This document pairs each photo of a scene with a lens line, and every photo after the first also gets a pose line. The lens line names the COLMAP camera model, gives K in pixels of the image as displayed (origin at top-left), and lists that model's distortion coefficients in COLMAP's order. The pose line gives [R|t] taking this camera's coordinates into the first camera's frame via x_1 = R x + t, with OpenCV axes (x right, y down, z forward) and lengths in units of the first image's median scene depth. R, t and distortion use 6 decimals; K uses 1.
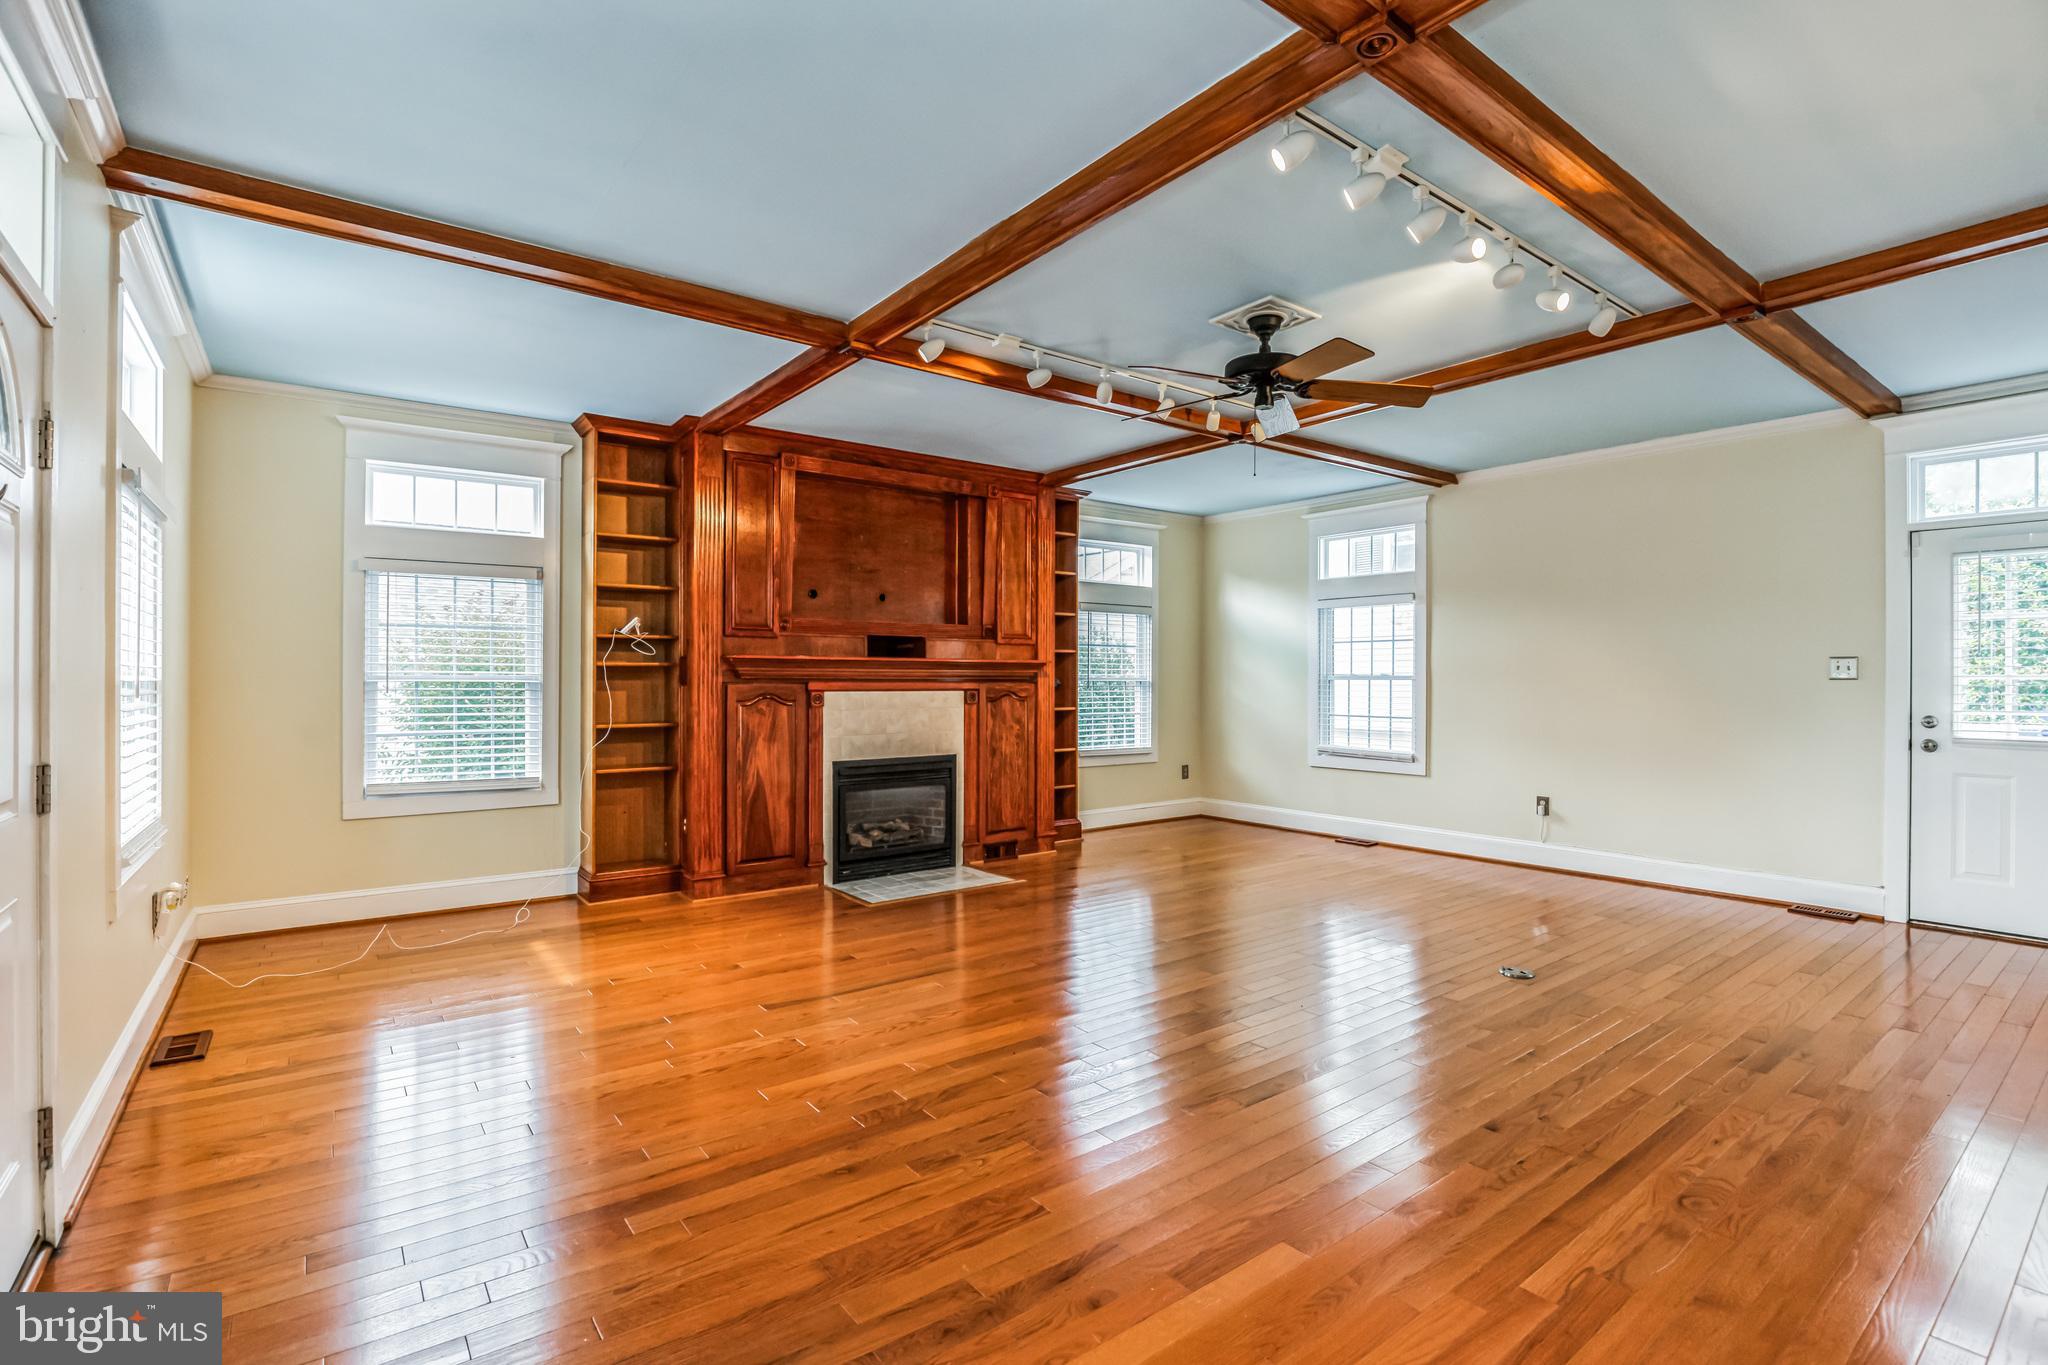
lens RADIAL K [[934.5, 0, 1017.7], [0, 934.5, 682.0], [0, 0, 1]] dist [-0.009929, 0.000204]
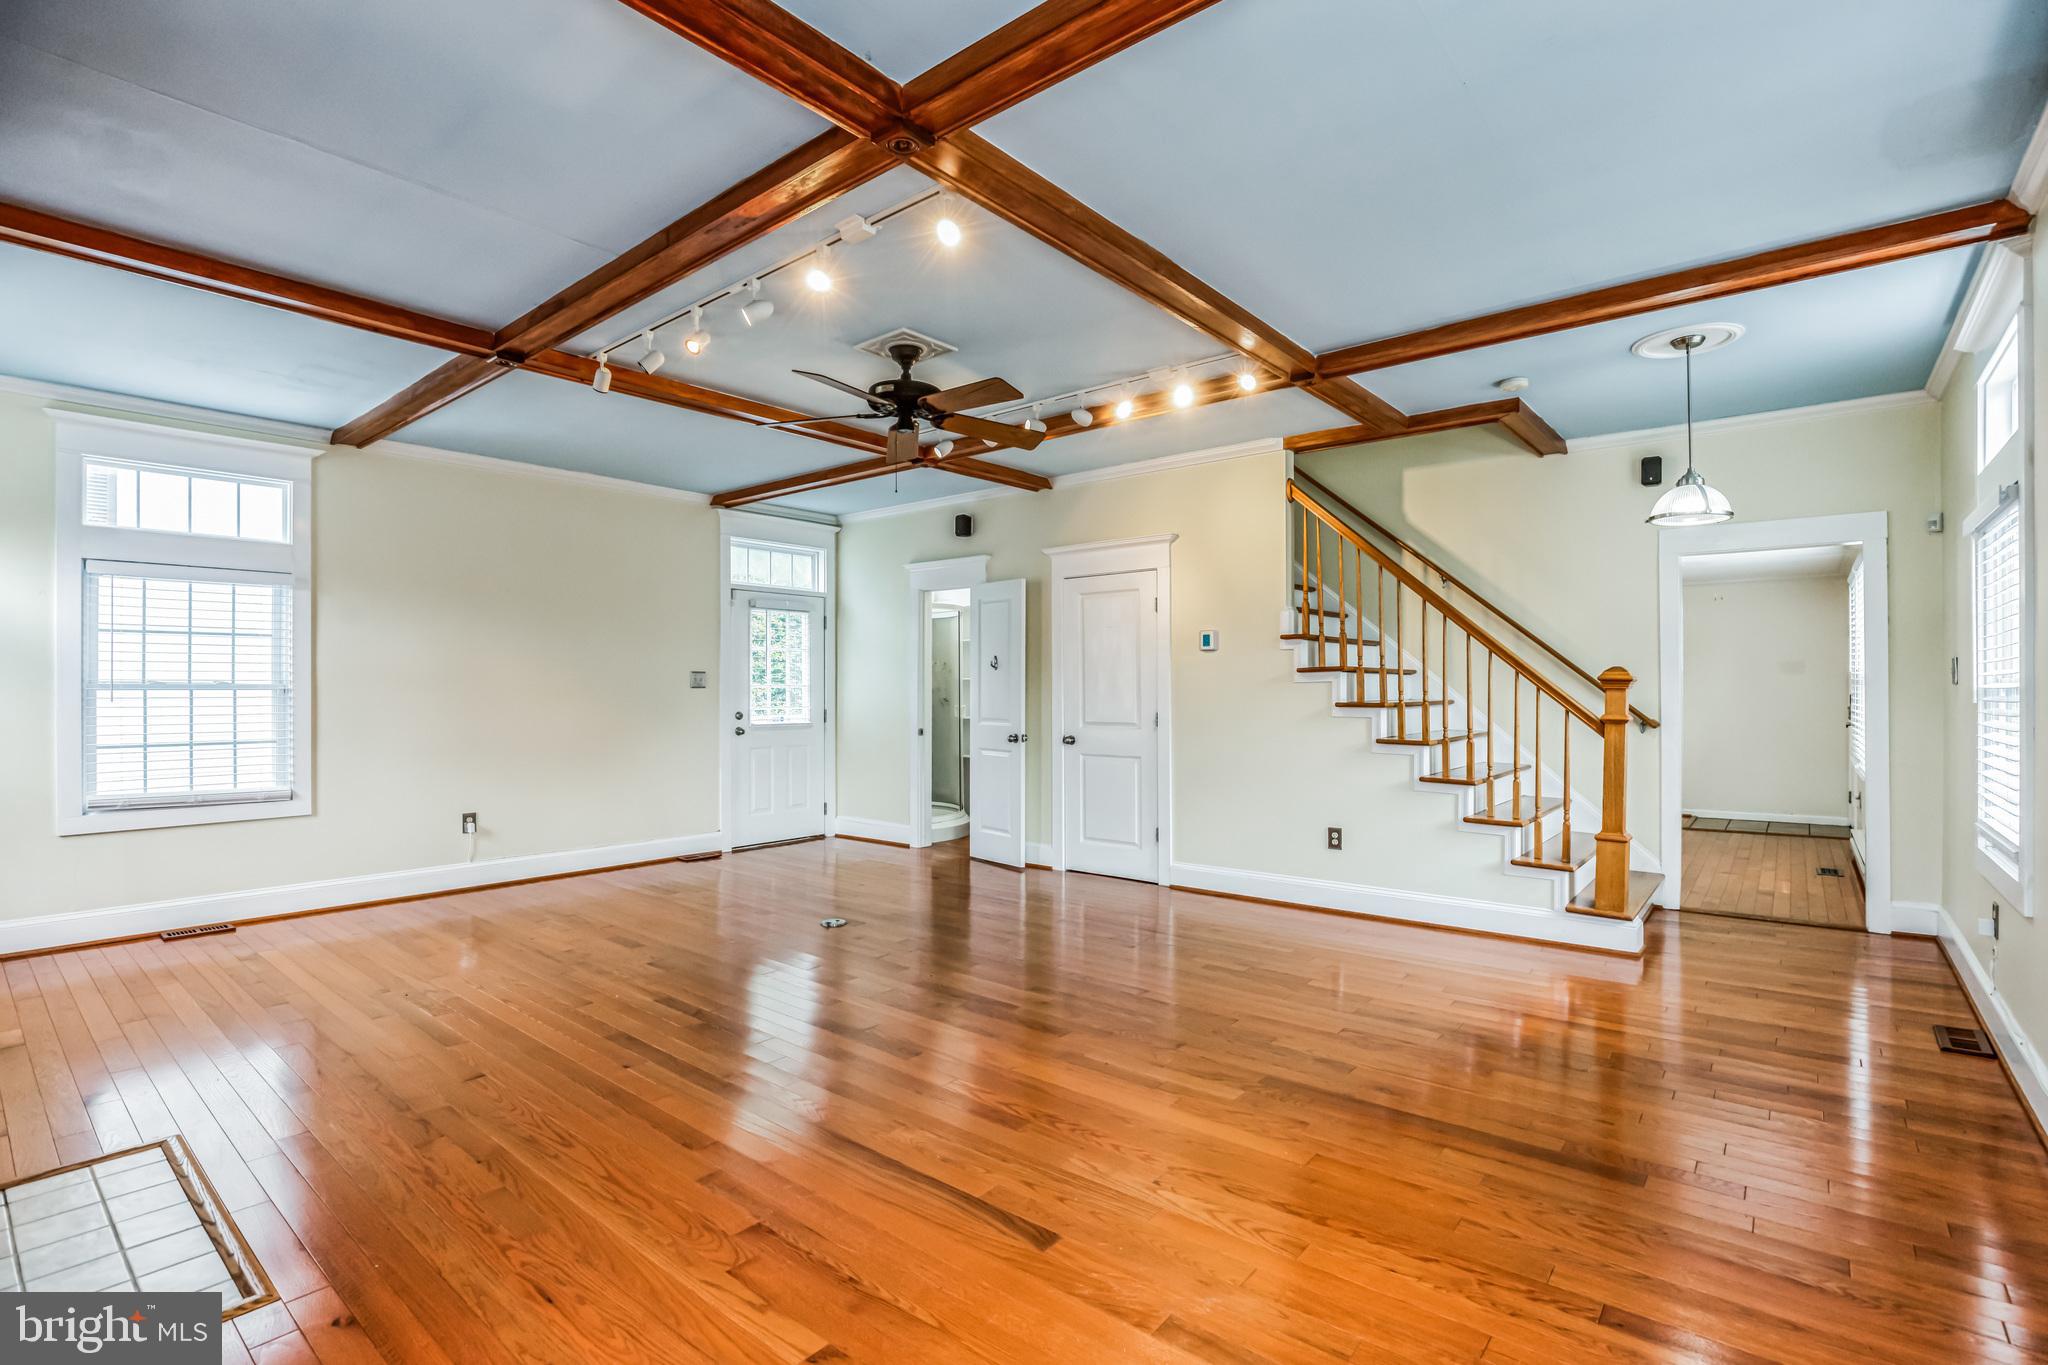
lens RADIAL K [[934.5, 0, 1030.0], [0, 934.5, 678.9], [0, 0, 1]] dist [-0.009929, 0.000204]
pose [[-0.217414, 0.007439, 0.976051, -0.434573], [0.002626, 0.999972, -0.007036, -0.004289], [-0.976076, 0.001033, -0.217428, 0.581039]]
